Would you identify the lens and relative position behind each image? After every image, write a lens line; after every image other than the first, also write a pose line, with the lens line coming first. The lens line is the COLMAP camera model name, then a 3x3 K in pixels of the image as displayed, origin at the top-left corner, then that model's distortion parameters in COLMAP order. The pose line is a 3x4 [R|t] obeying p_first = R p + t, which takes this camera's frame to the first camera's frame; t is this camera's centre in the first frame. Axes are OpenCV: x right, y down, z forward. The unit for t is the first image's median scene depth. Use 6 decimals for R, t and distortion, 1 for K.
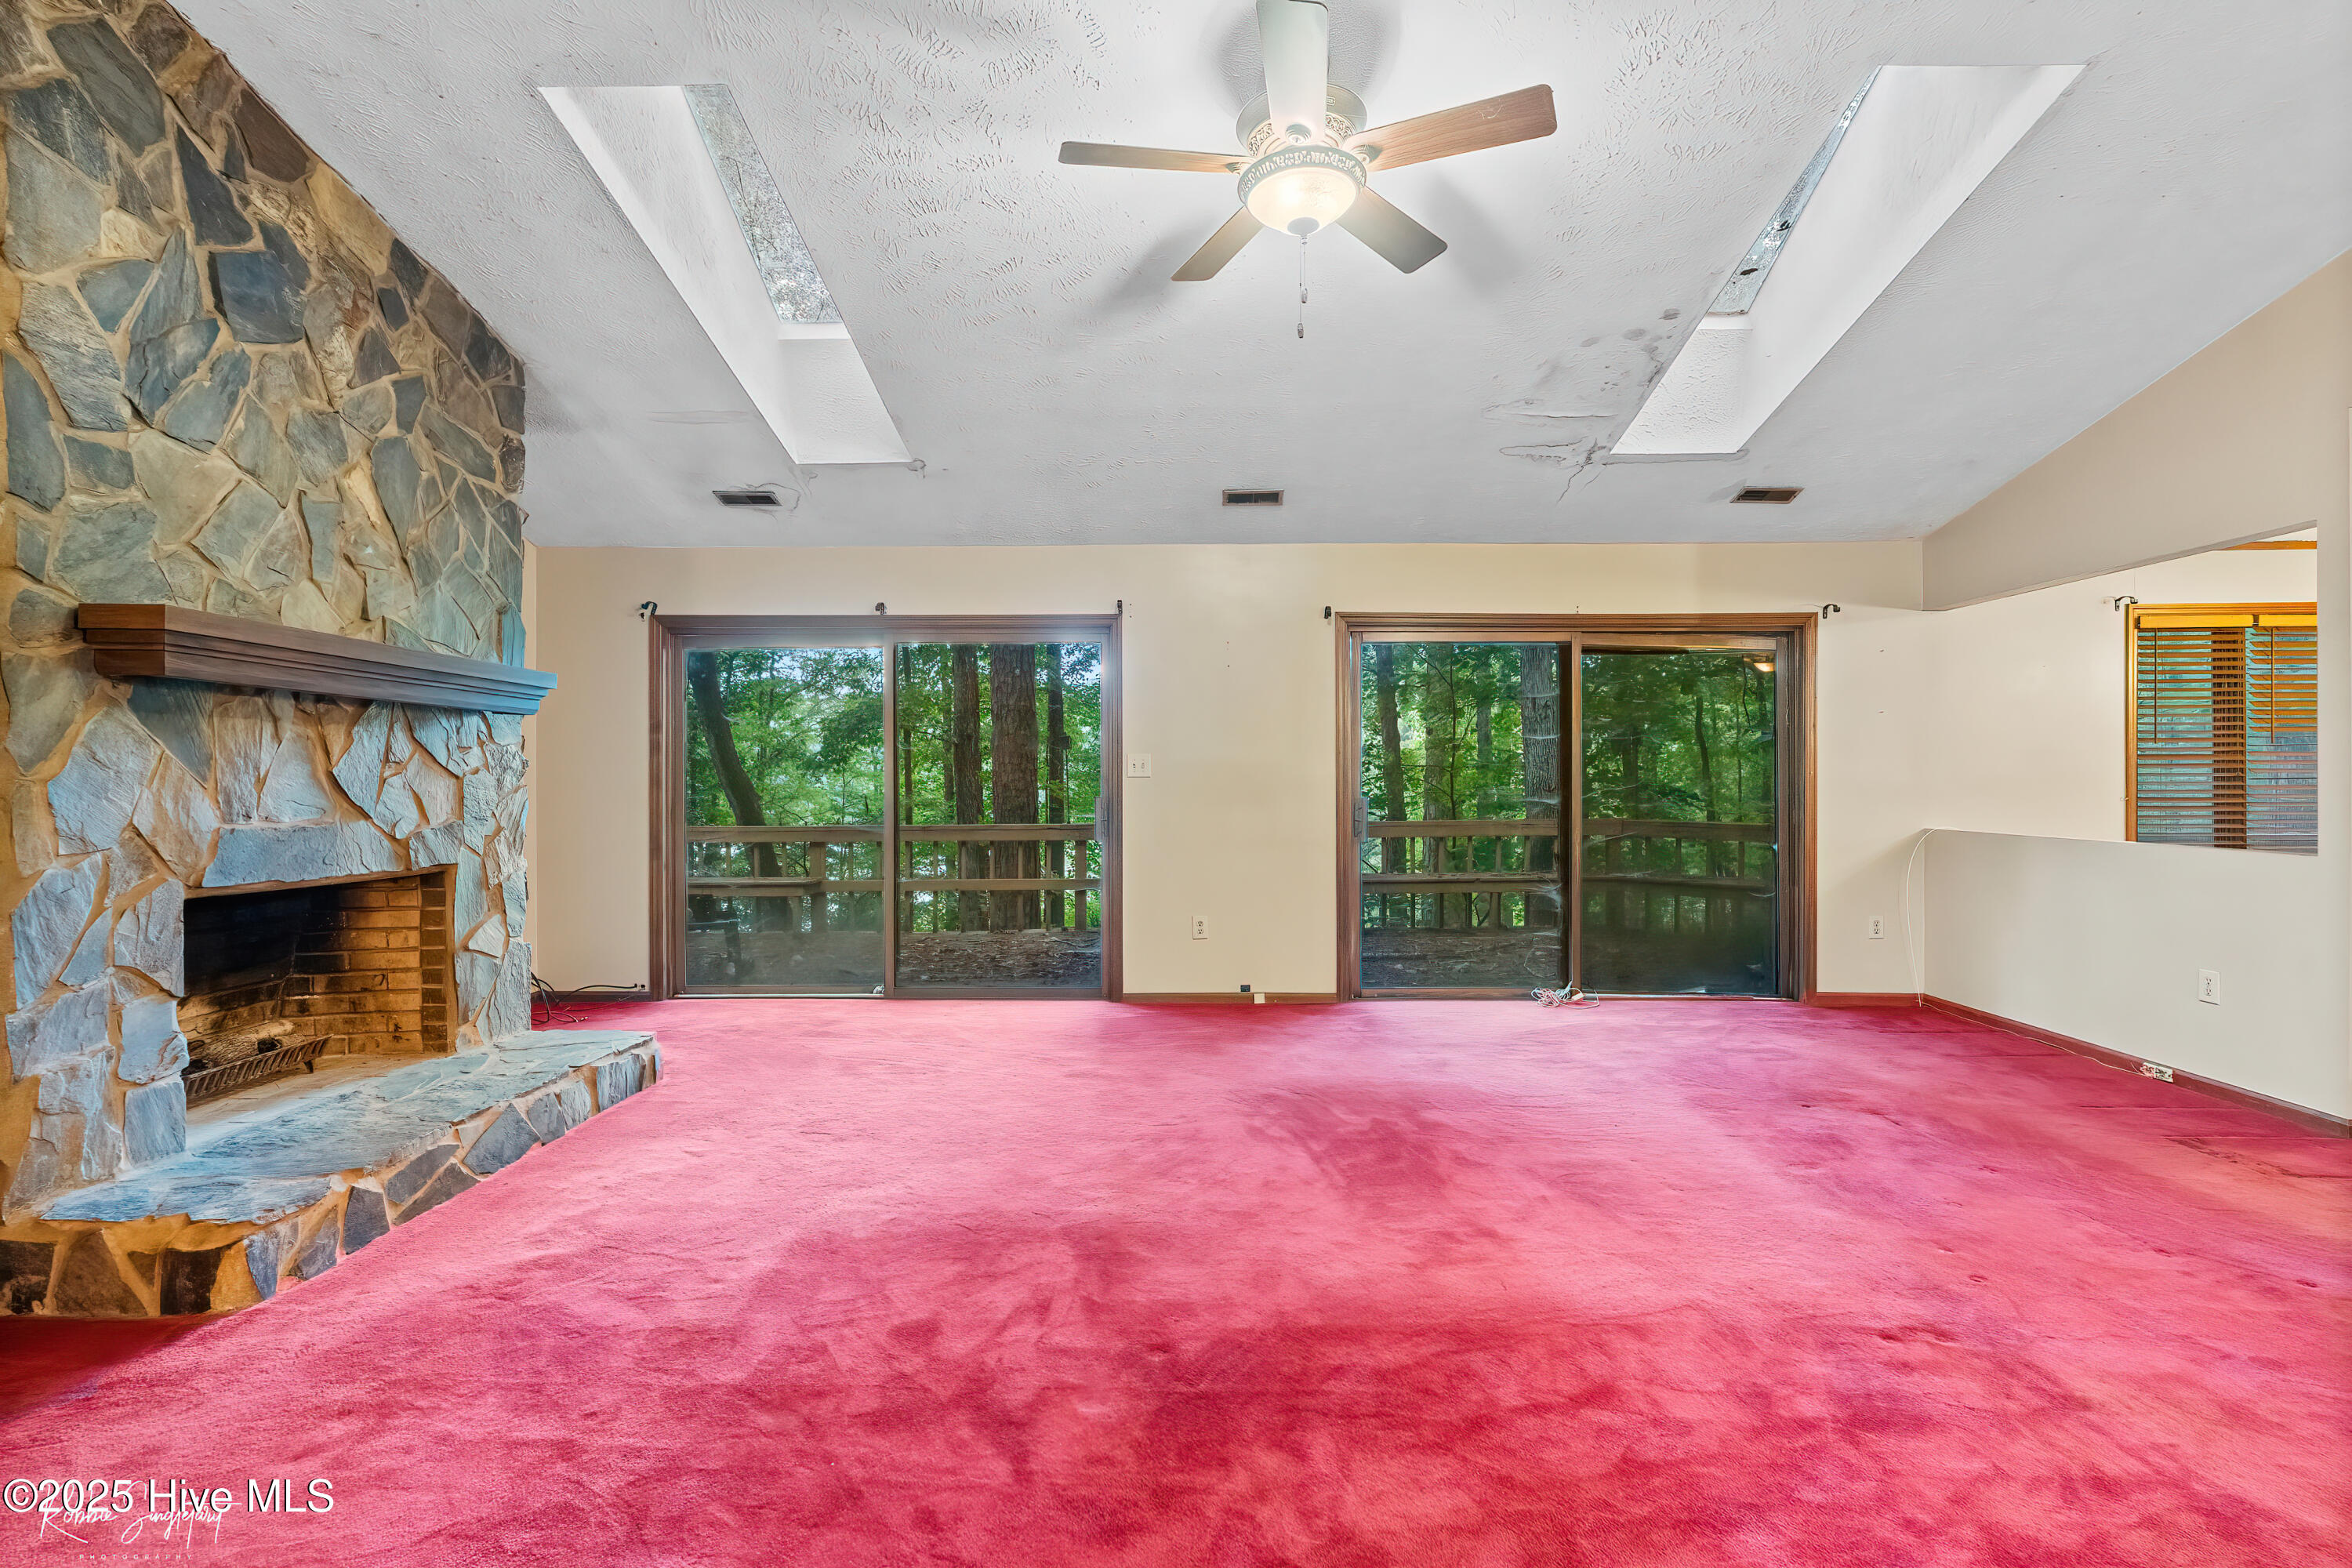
lens RADIAL K [[1050.5, 0, 1172.7], [0, 1050.5, 782.4], [0, 0, 1]] dist [-0.006964, 0.000609]
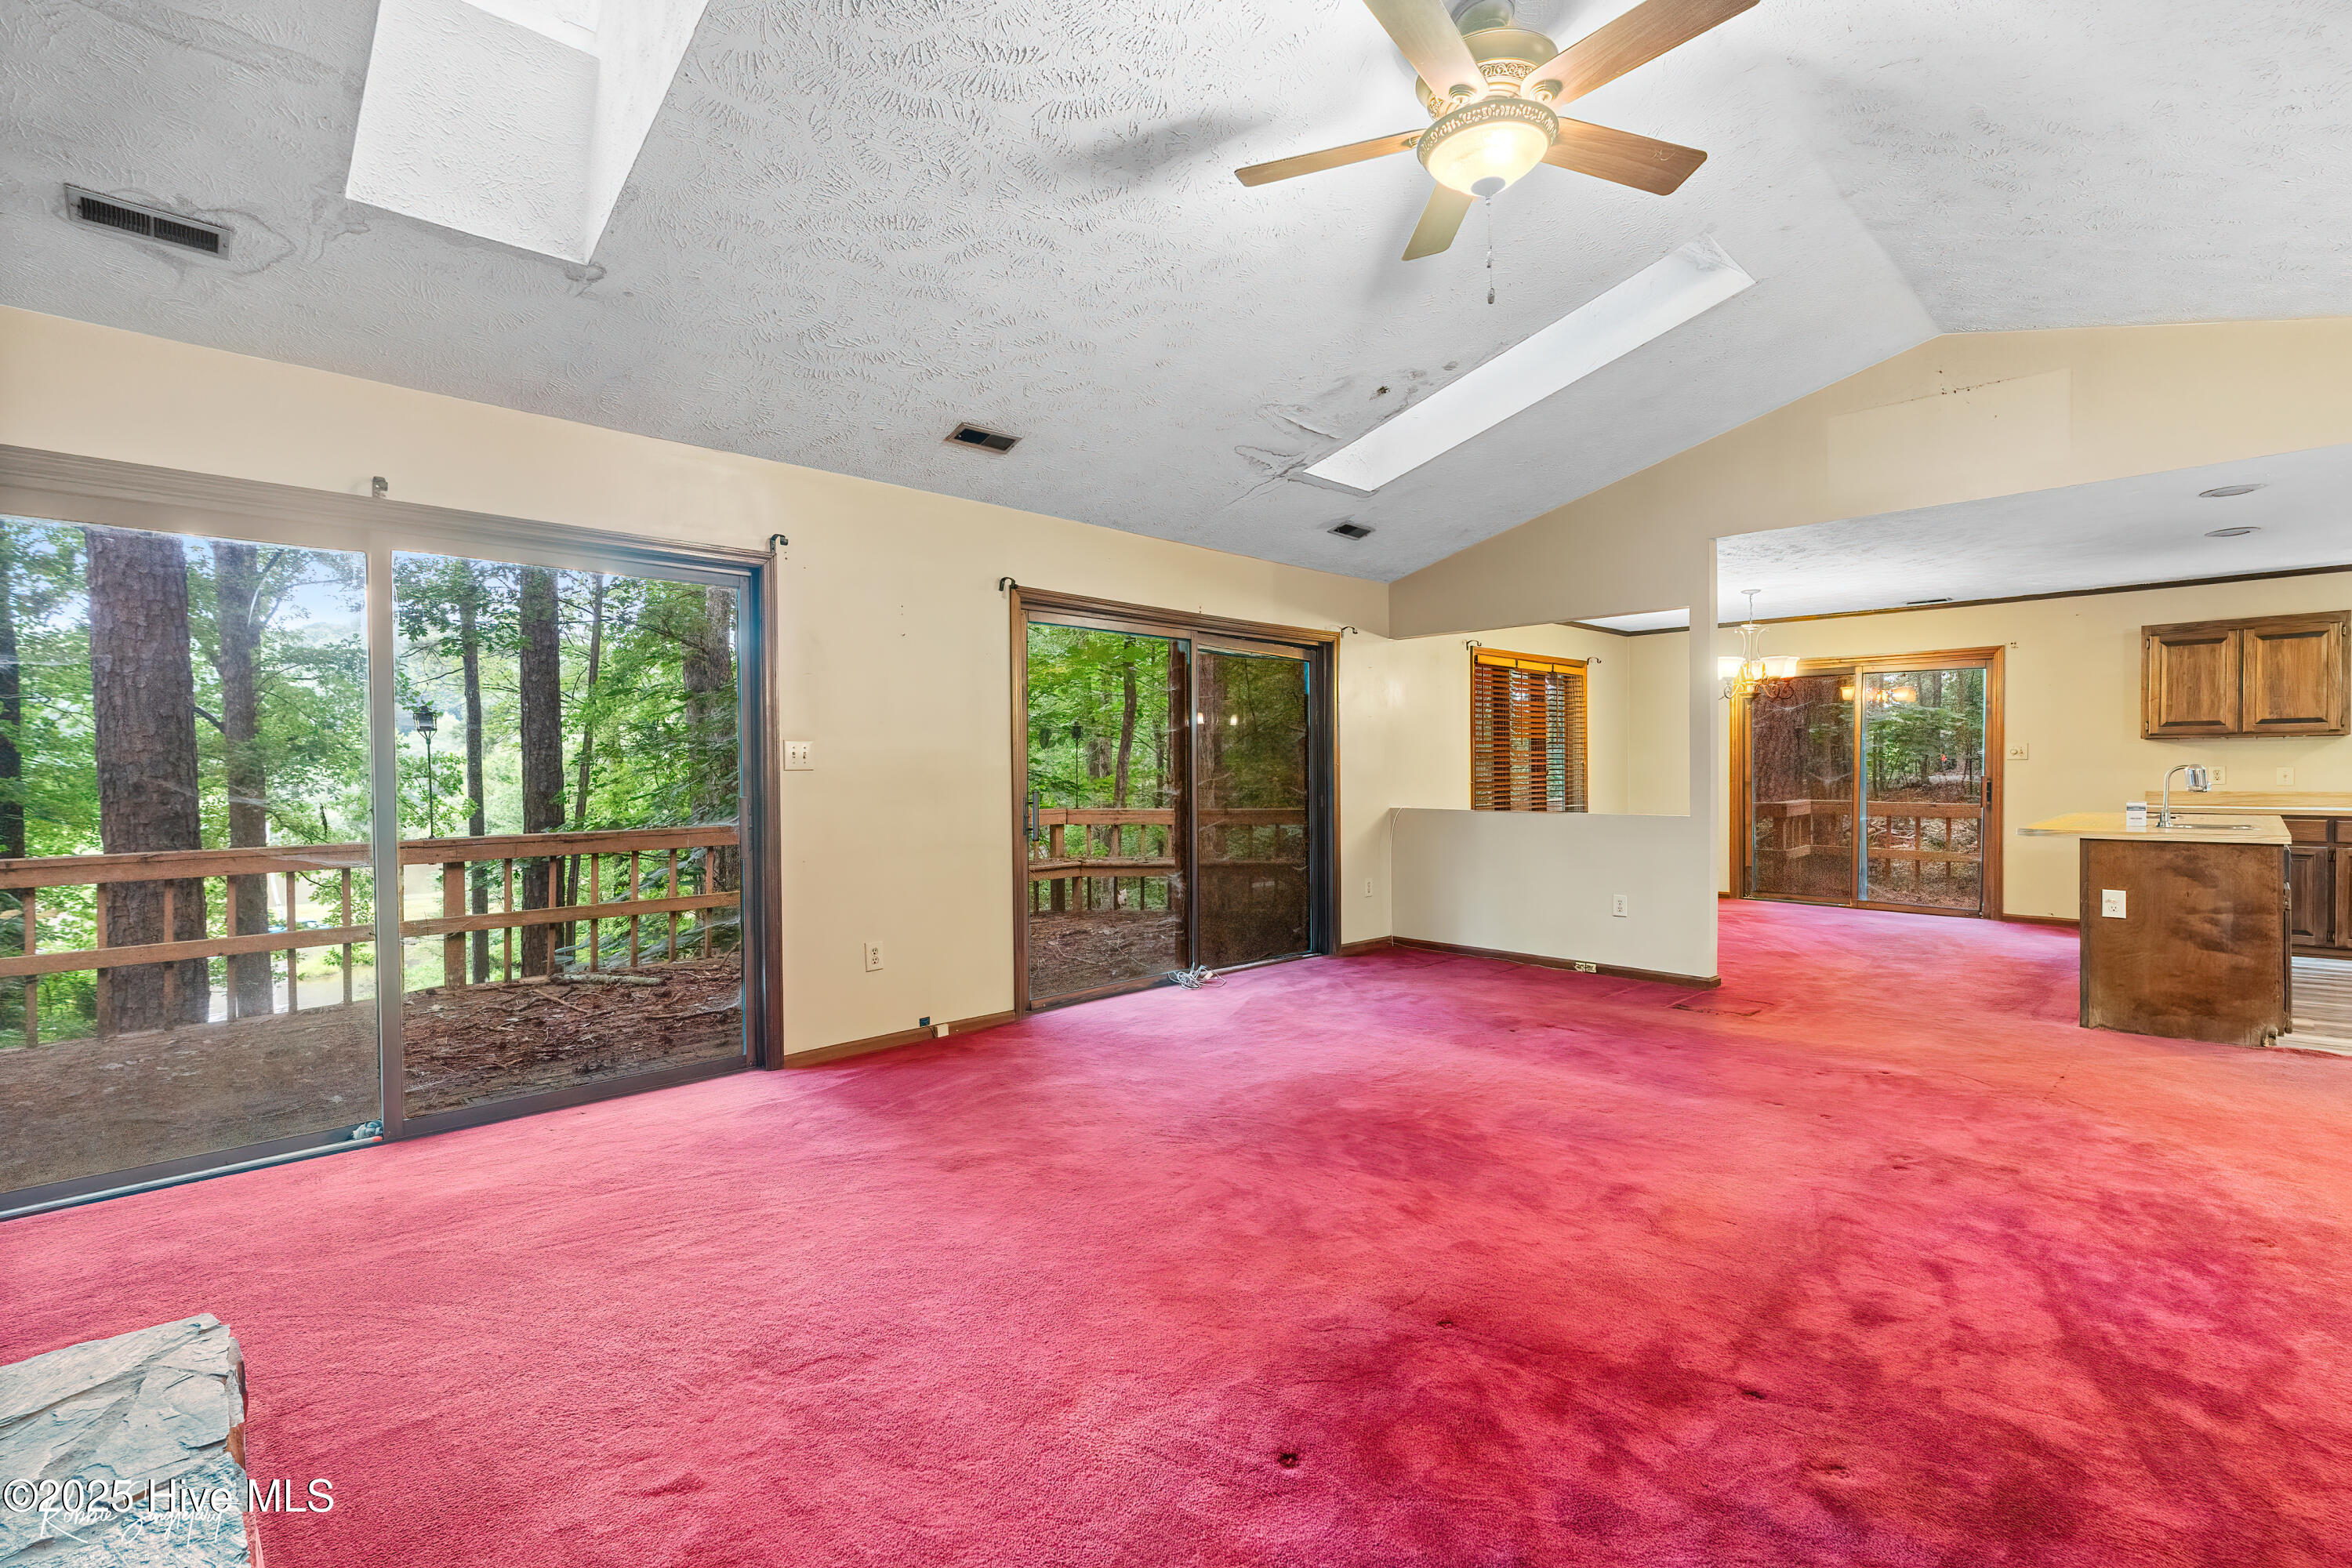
lens RADIAL K [[1050.5, 0, 1174.0], [0, 1050.5, 782.4], [0, 0, 1]] dist [-0.006964, 0.000609]
pose [[0.709350, -0.011843, 0.704757, -0.442161], [0.007232, 0.999928, 0.009524, -0.001627], [-0.704819, -0.001659, 0.709385, 0.312753]]
